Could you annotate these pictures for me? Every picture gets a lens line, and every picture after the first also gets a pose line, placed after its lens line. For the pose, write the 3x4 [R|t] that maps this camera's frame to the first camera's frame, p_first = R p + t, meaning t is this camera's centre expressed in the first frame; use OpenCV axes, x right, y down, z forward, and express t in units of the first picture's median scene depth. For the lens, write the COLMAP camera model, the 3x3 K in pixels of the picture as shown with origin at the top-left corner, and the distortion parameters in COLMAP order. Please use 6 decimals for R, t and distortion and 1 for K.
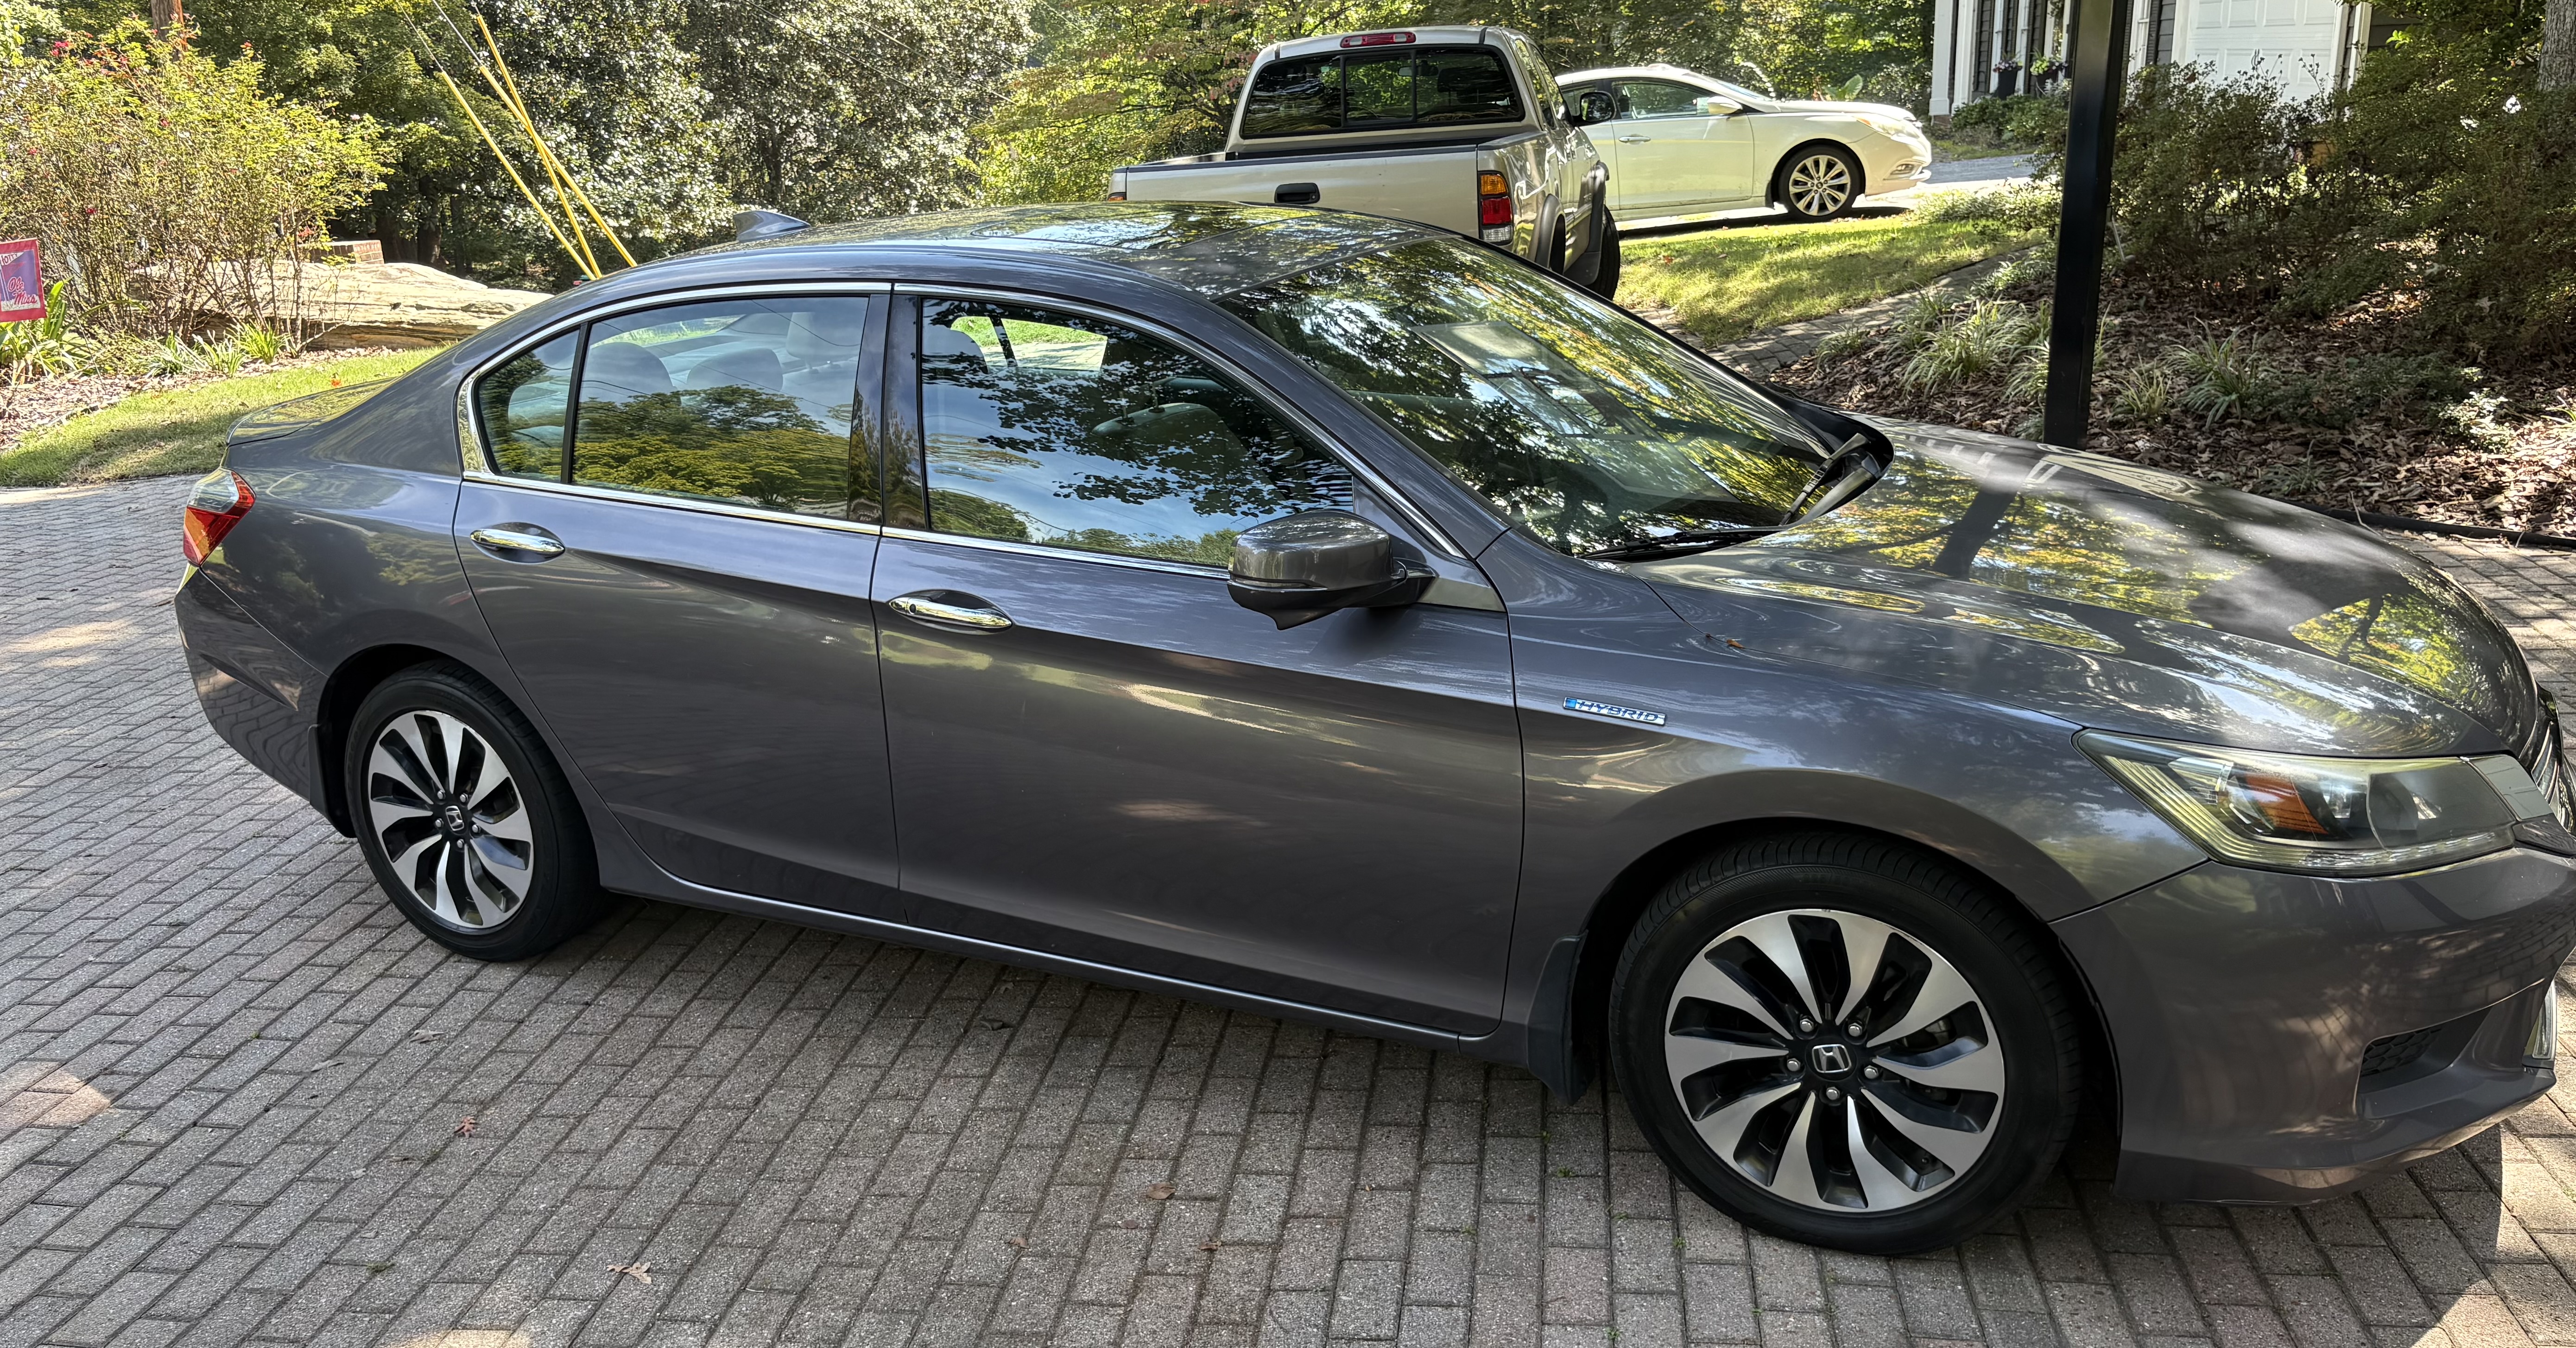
lens RADIAL K [[1879.7, 0, 1318.2], [0, 1879.7, 783.8], [0, 0, 1]] dist [0.004538, -0.000234]
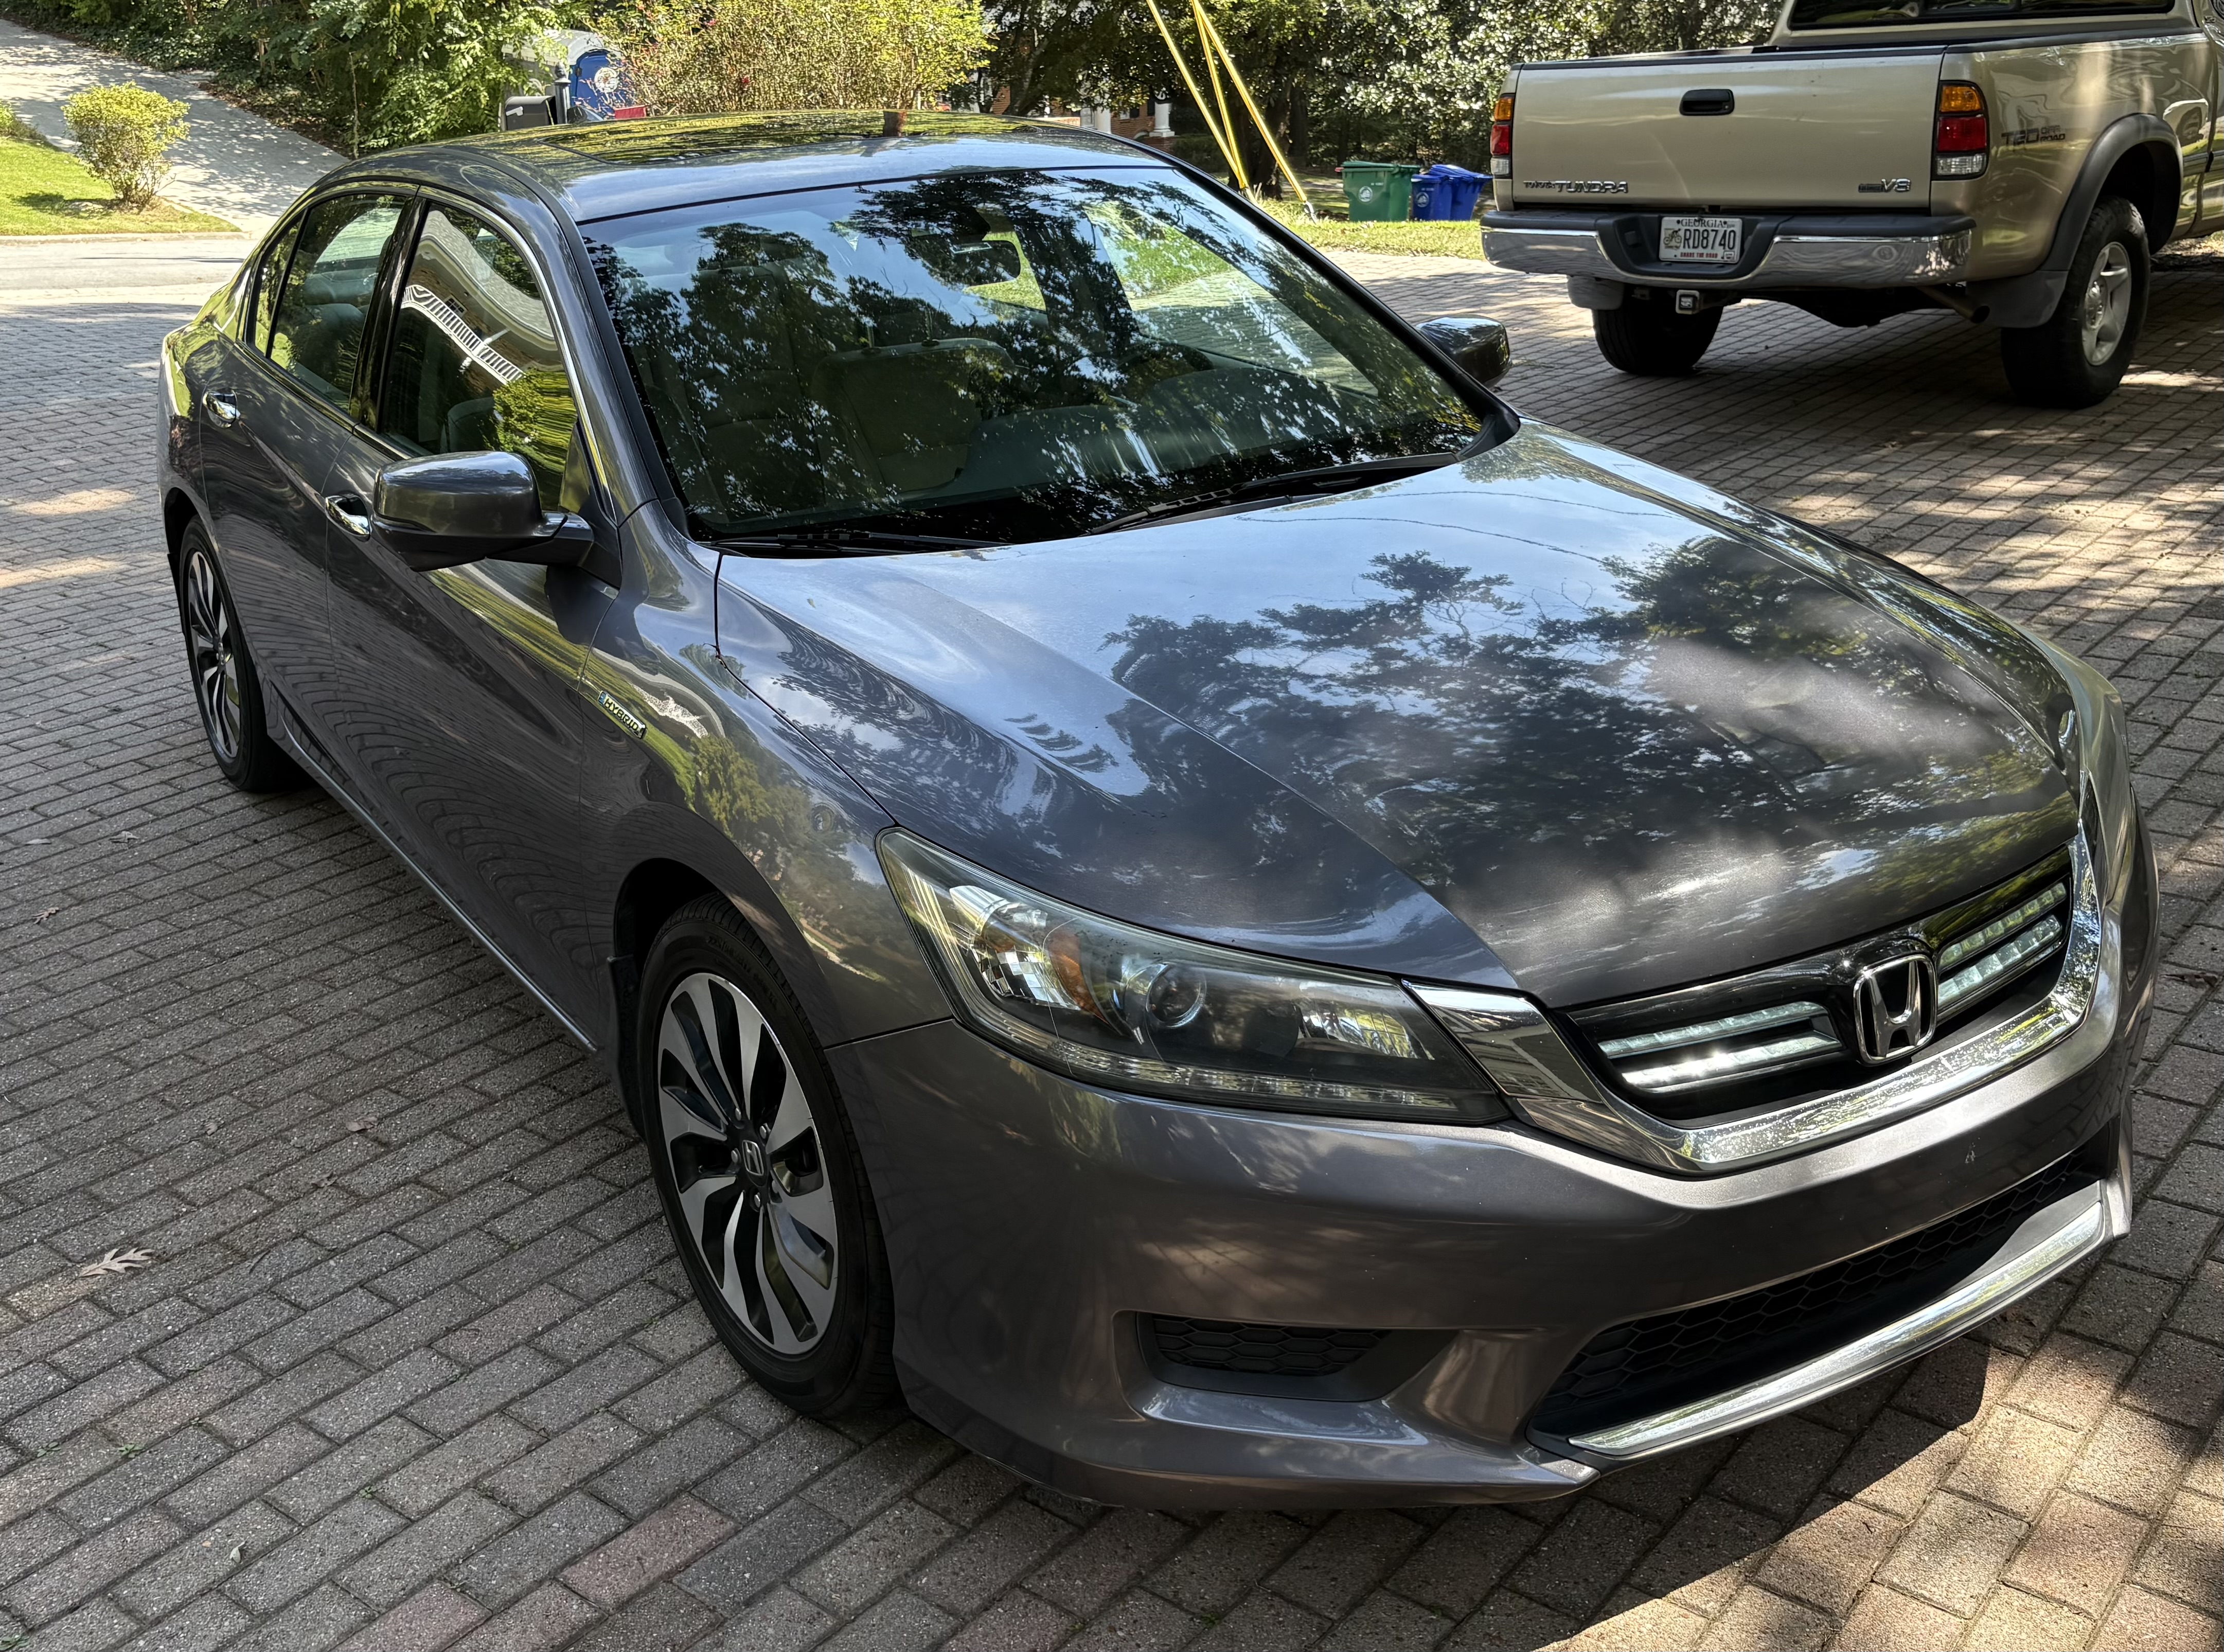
lens RADIAL K [[2189.5, 0, 1112.2], [0, 2189.5, 825.6], [0, 0, 1]] dist [-0.006816, 0.000000]
pose [[0.848521, 0.199535, -0.490100, 0.624534], [-0.186837, 0.979500, 0.075311, -0.075440], [0.495080, 0.027666, 0.868407, 0.163535]]
